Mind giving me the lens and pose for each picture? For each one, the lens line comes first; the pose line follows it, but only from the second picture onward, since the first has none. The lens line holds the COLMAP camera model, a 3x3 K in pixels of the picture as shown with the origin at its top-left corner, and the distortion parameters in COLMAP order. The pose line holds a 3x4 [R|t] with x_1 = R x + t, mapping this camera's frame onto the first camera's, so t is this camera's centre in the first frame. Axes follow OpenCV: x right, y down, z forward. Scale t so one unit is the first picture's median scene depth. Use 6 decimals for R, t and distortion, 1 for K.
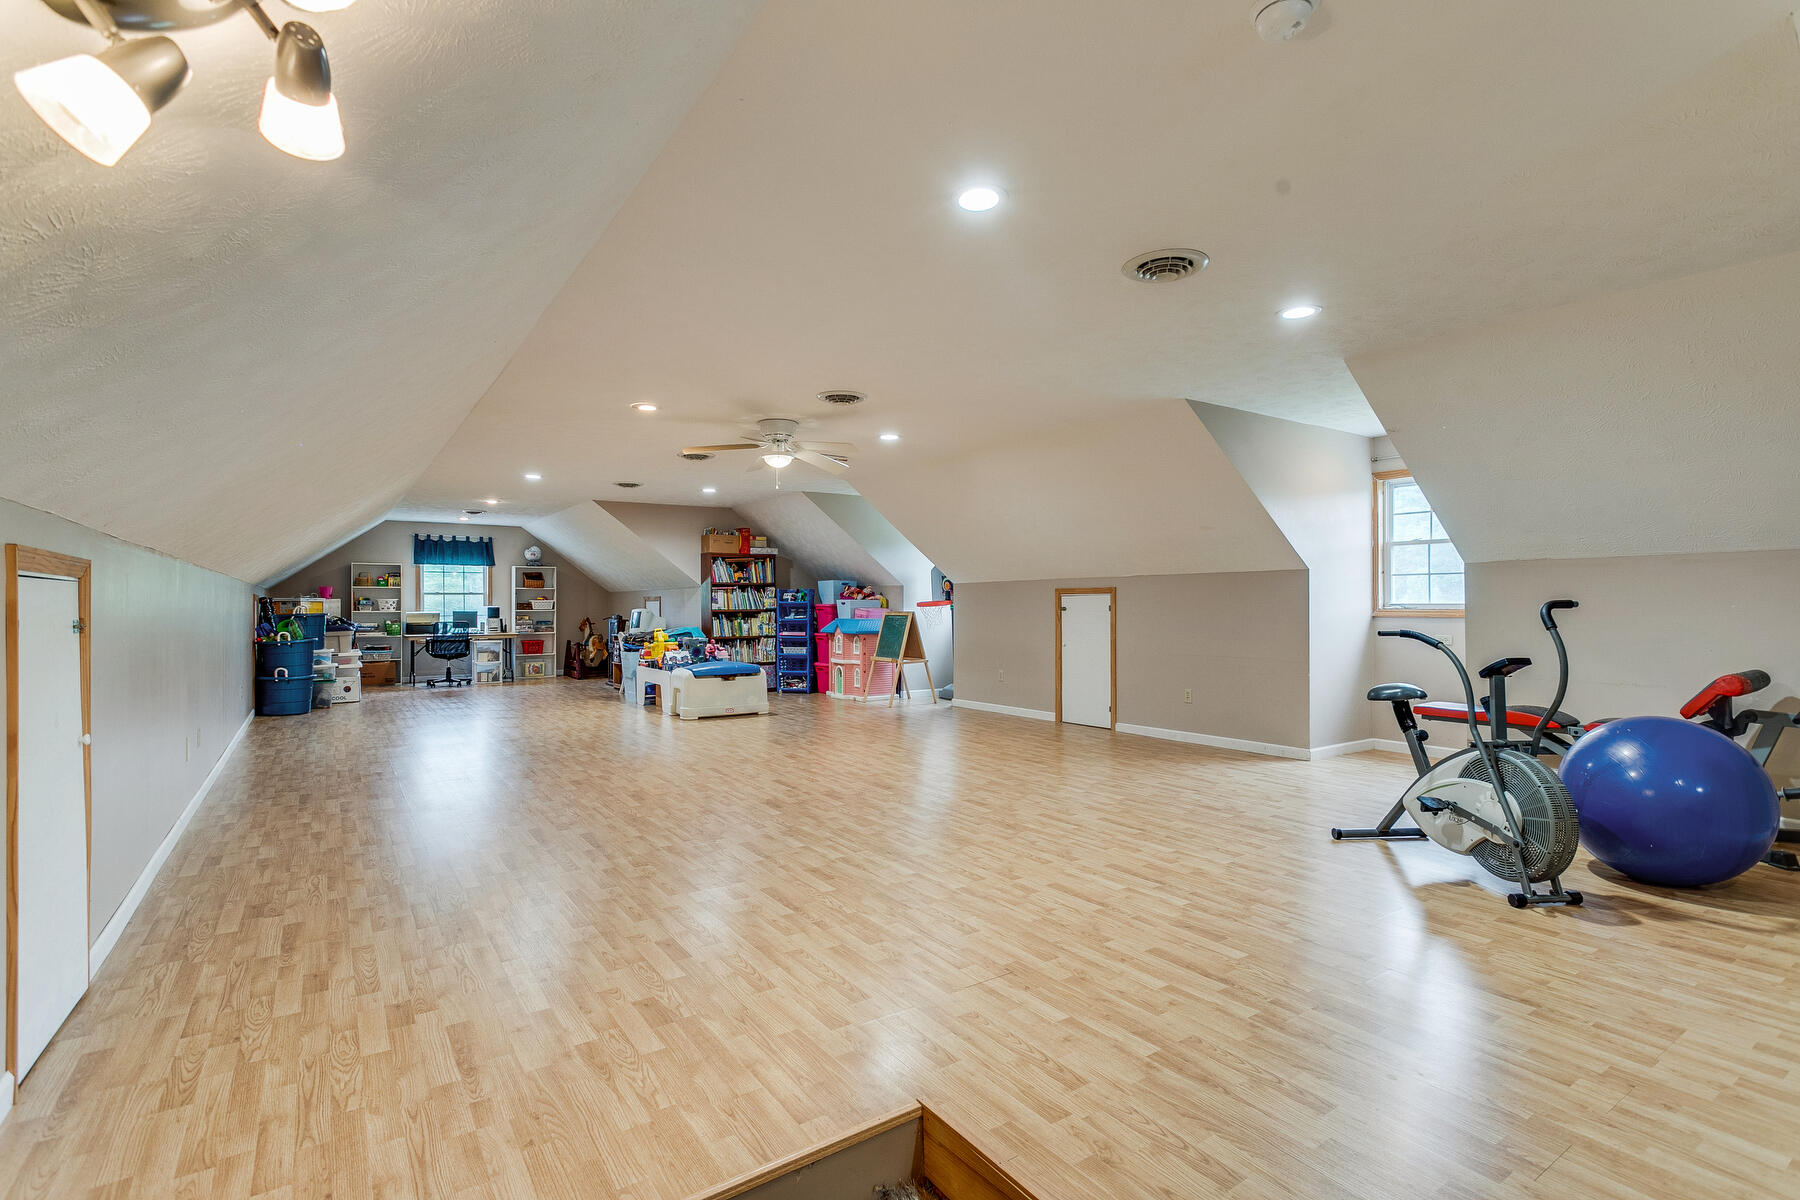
lens RADIAL K [[855.6, 0, 898.6], [0, 855.6, 600.2], [0, 0, 1]] dist [0.000177, -0.000173]
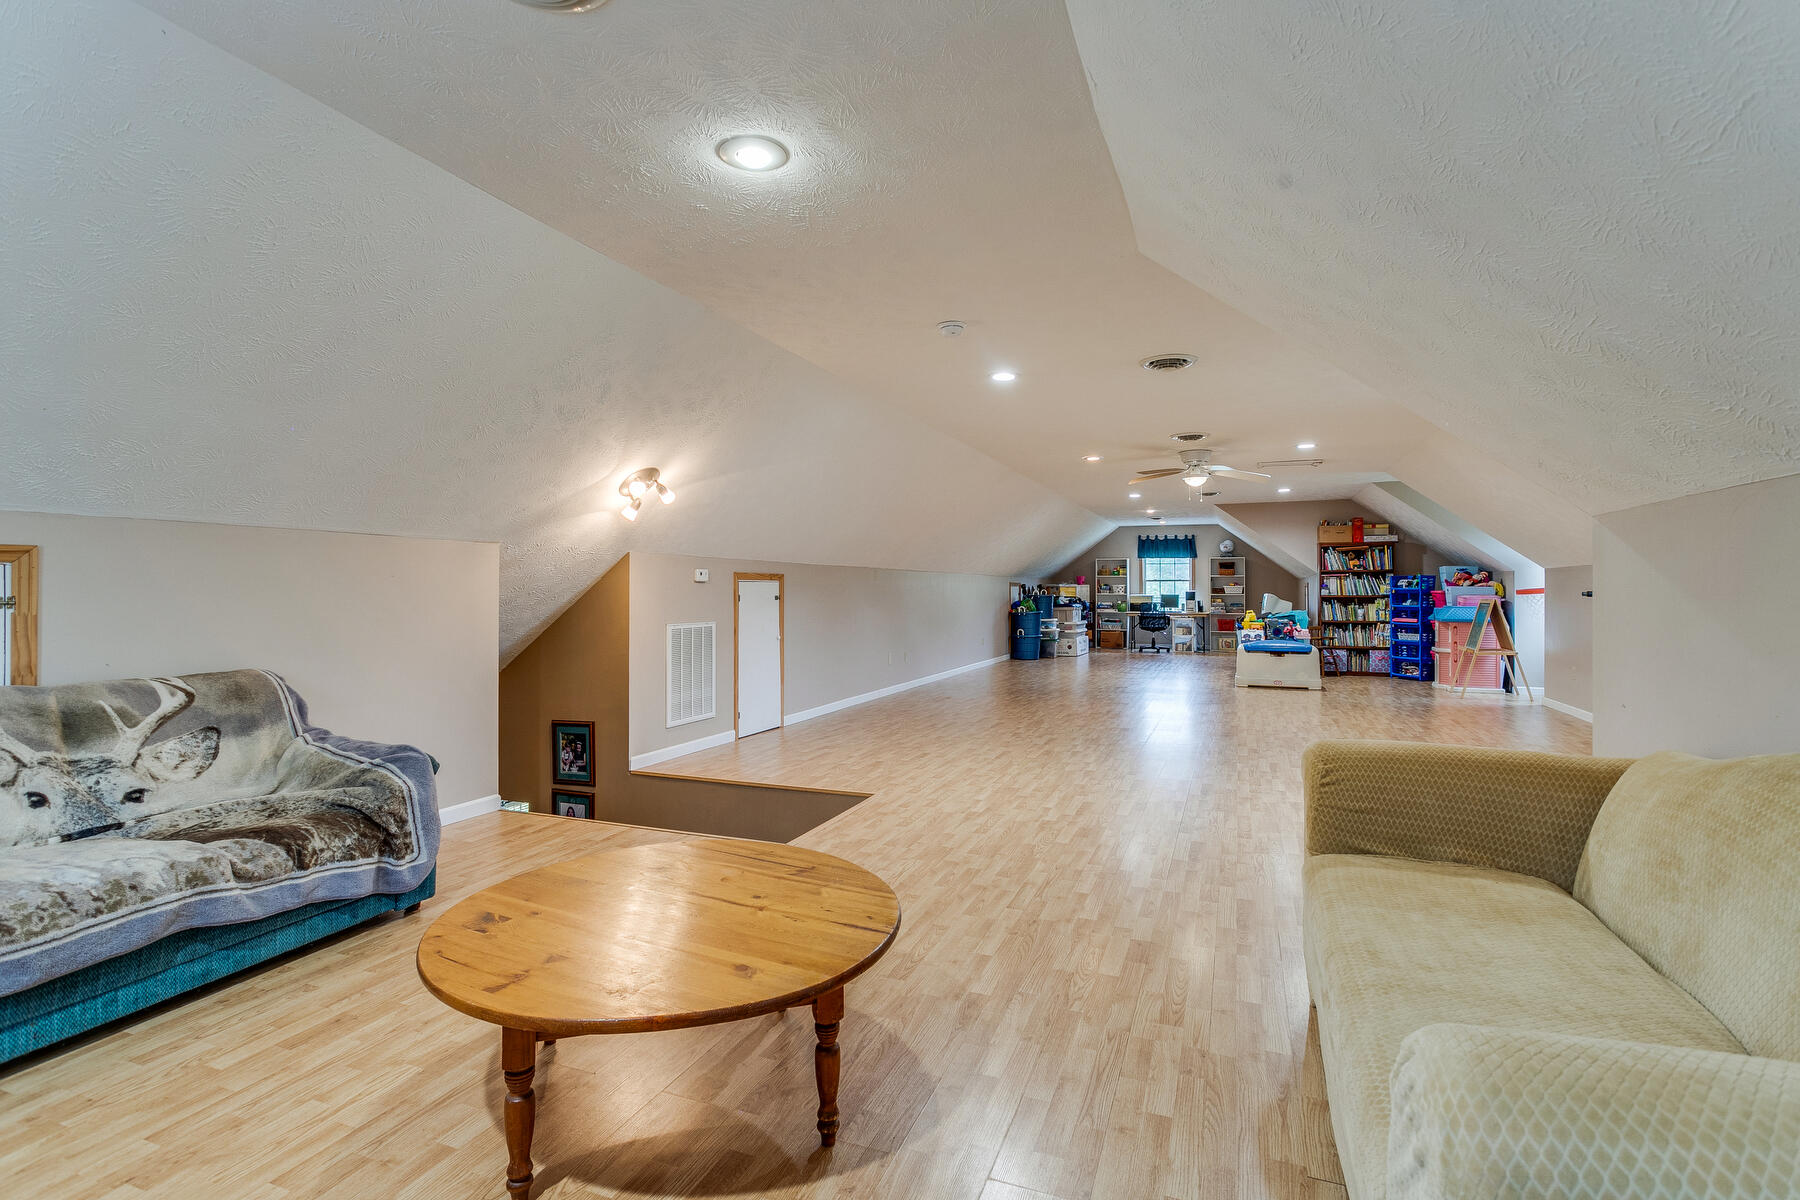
lens RADIAL K [[855.6, 0, 894.9], [0, 855.6, 594.5], [0, 0, 1]] dist [0.000177, -0.000173]
pose [[0.562239, 0.010343, -0.826910, 0.364322], [0.000031, 0.999922, 0.012528, -0.003555], [0.826975, -0.007070, 0.562195, -0.060472]]
